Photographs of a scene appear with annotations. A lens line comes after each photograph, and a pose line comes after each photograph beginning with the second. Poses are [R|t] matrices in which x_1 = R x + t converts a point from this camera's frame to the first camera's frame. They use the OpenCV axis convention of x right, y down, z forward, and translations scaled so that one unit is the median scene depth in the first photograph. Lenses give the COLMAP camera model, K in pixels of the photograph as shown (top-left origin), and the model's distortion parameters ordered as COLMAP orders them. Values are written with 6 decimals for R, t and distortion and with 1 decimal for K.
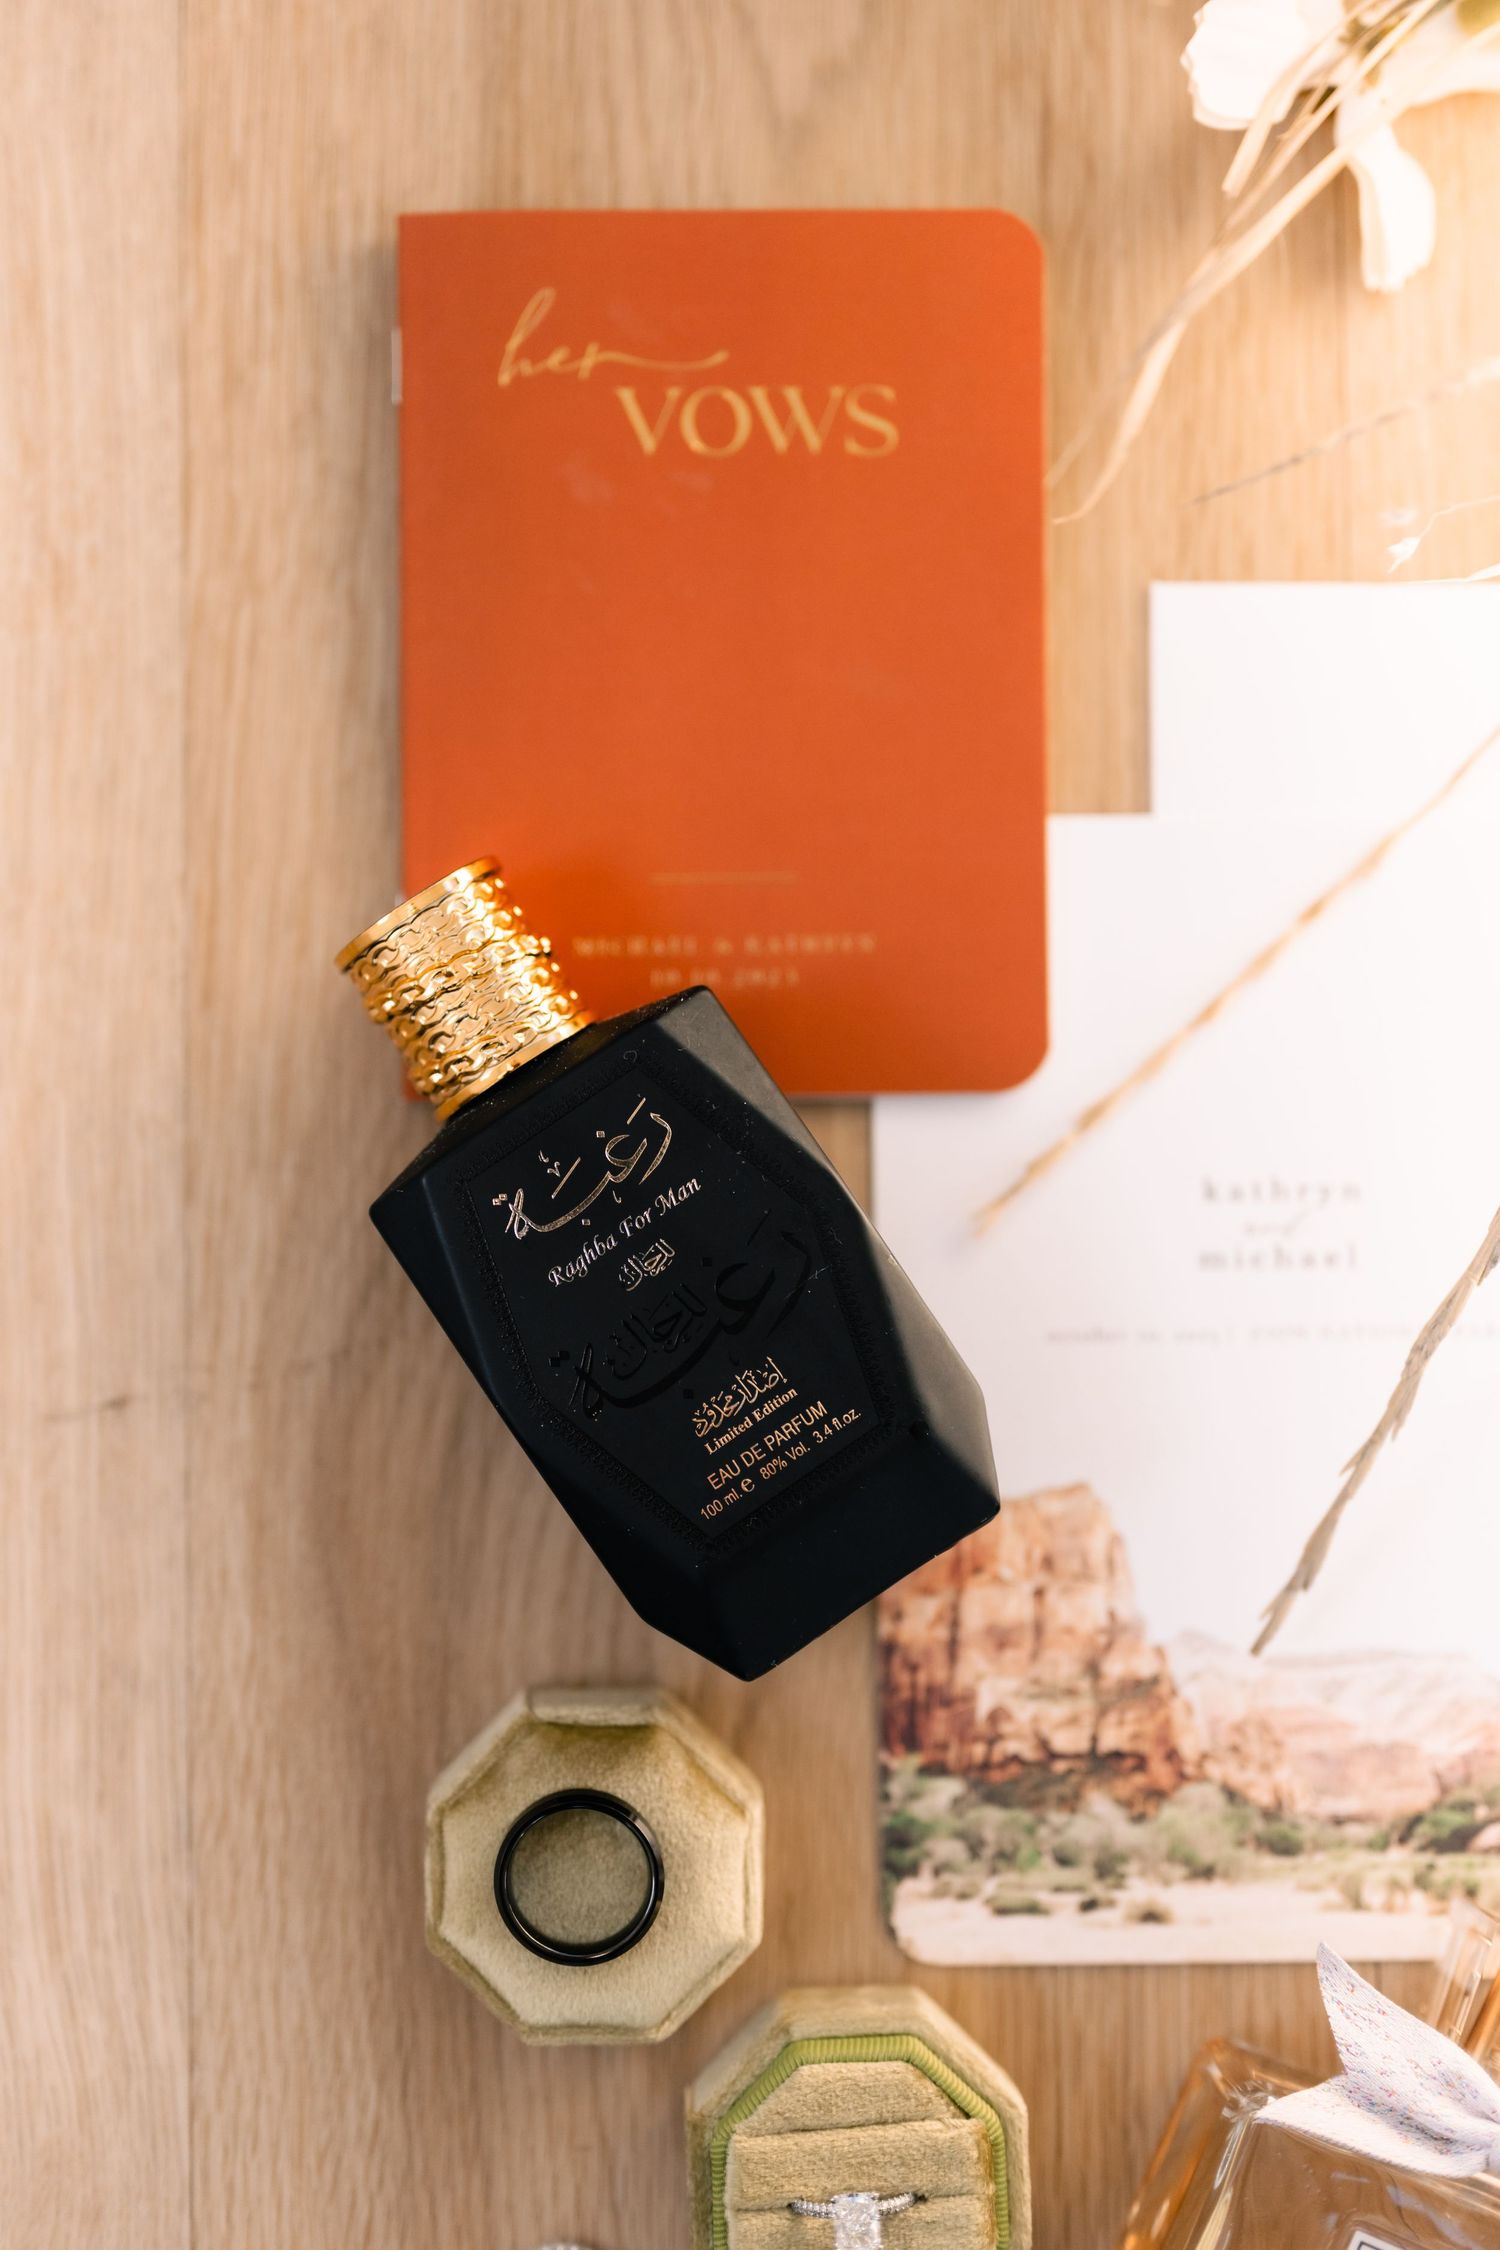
lens RADIAL K [[3424.0, 0, 750.0], [0, 3424.0, 1125.0], [0, 0, 1]] dist [0.009549, -0.080466]
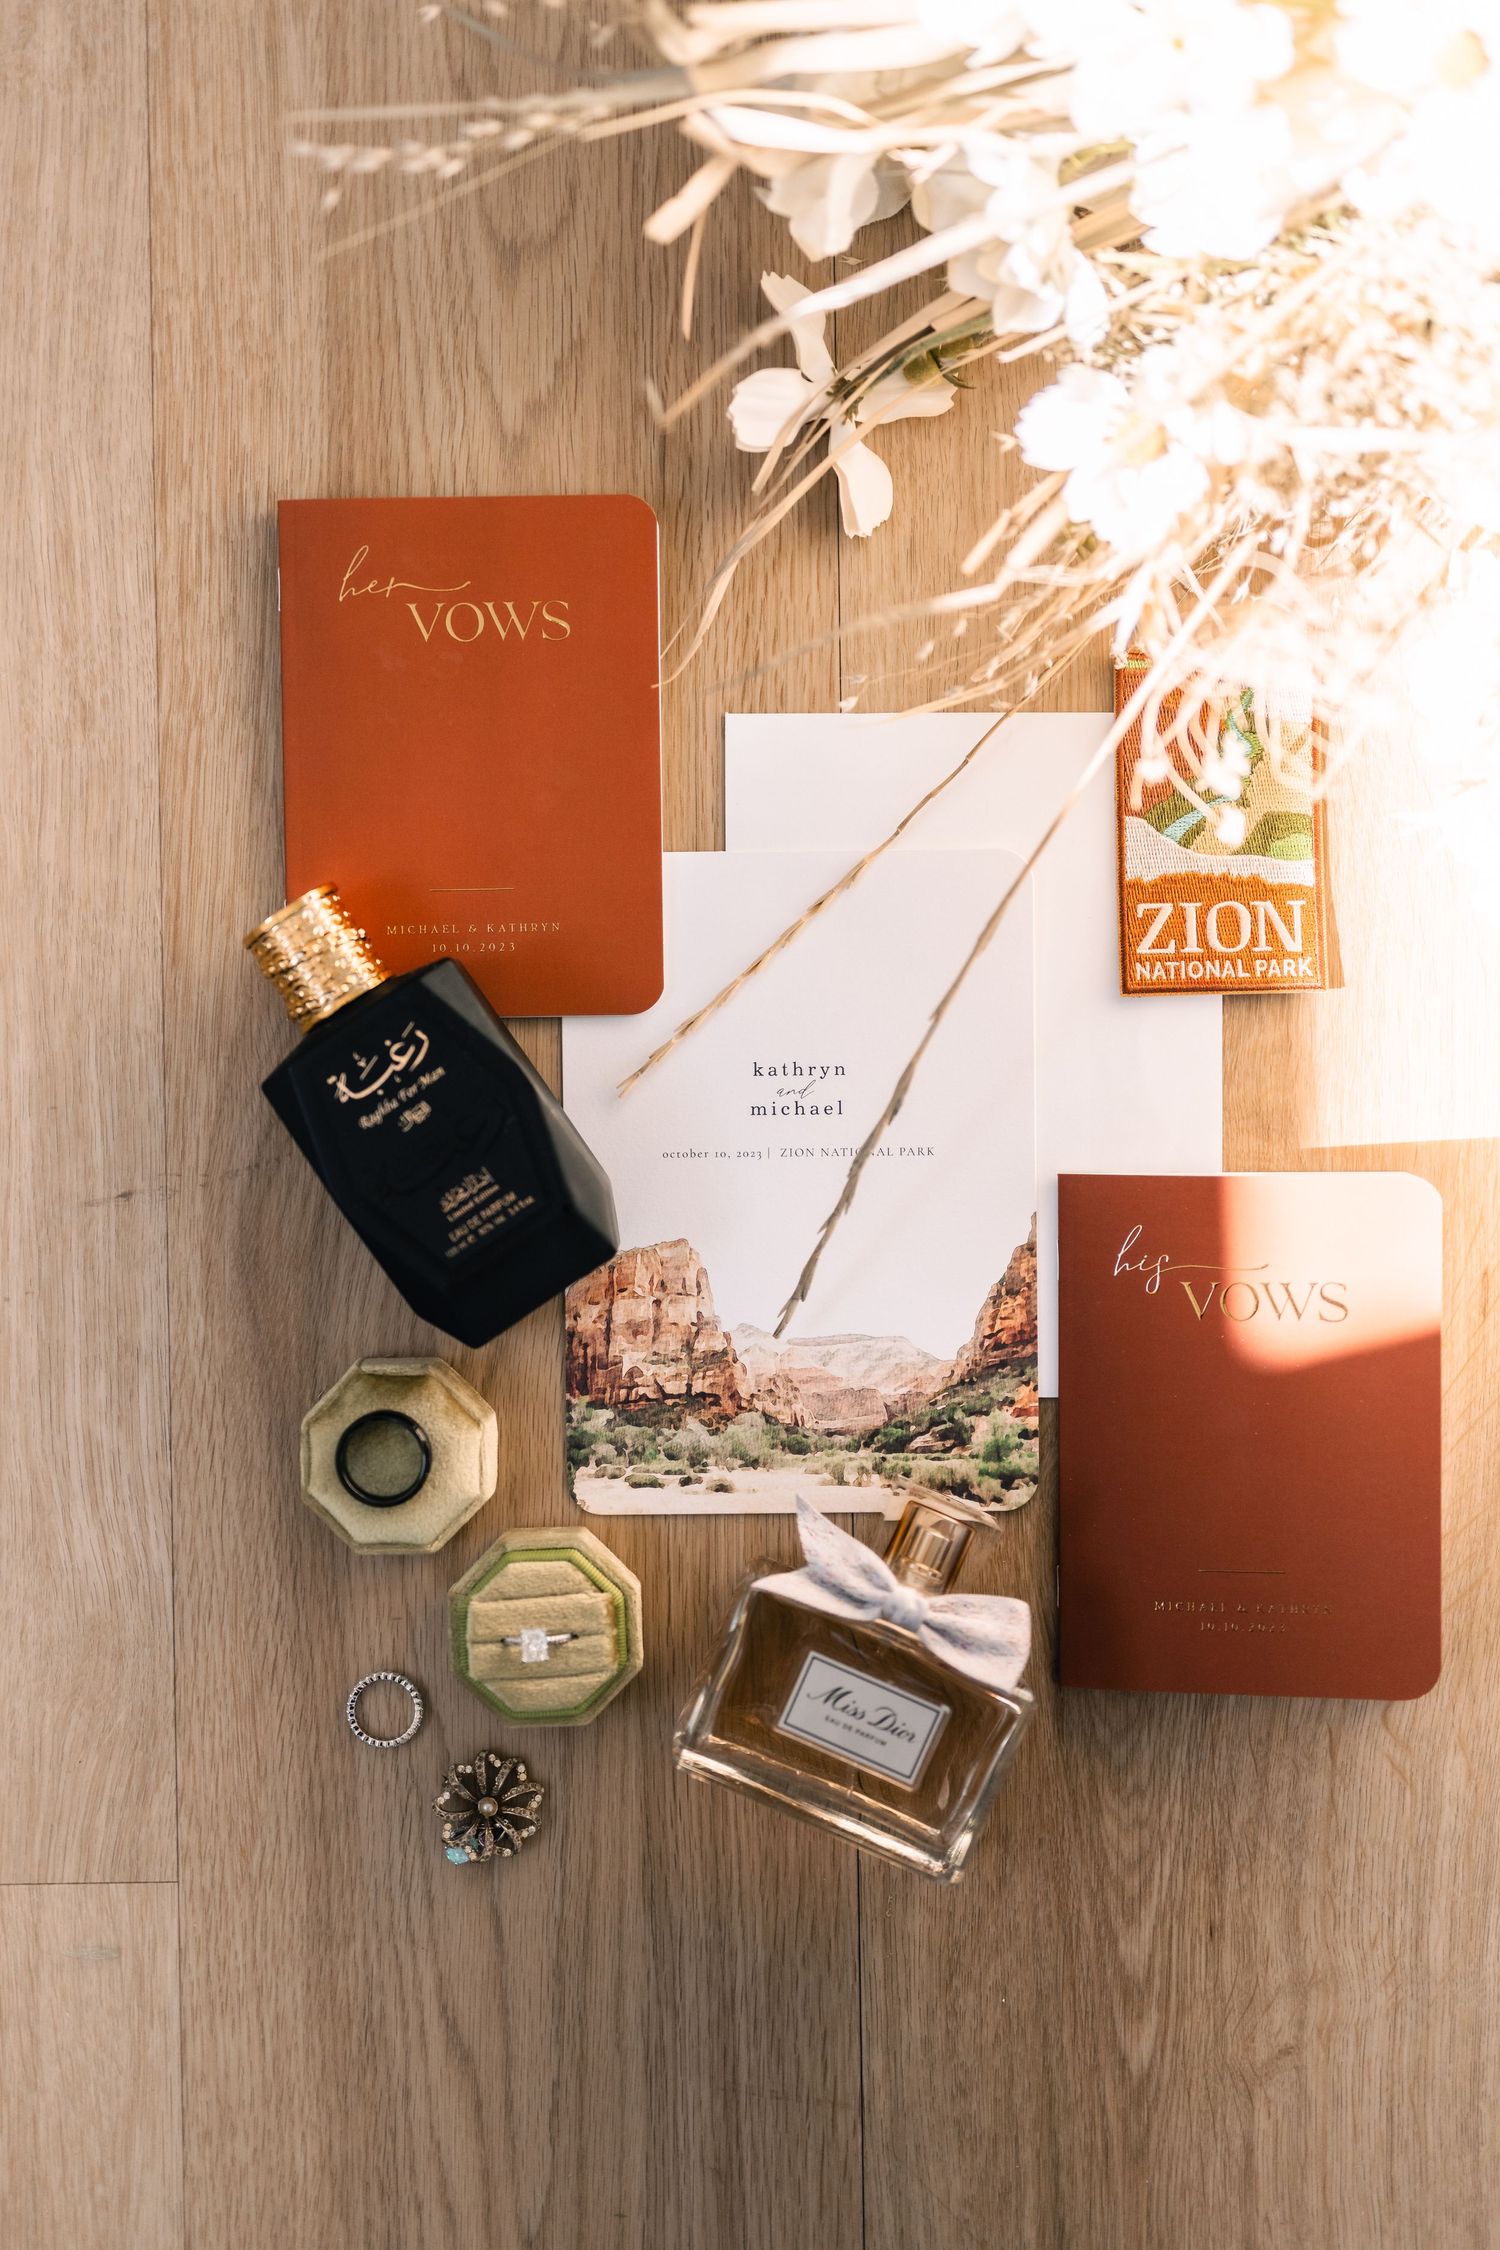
lens RADIAL K [[3424.0, 0, 750.0], [0, 3424.0, 1125.0], [0, 0, 1]] dist [0.009549, -0.080466]
pose [[0.999489, -0.003257, -0.031804, 0.186972], [0.005065, 0.998365, 0.056937, -0.051372], [0.031567, -0.057069, 0.997871, -0.720930]]
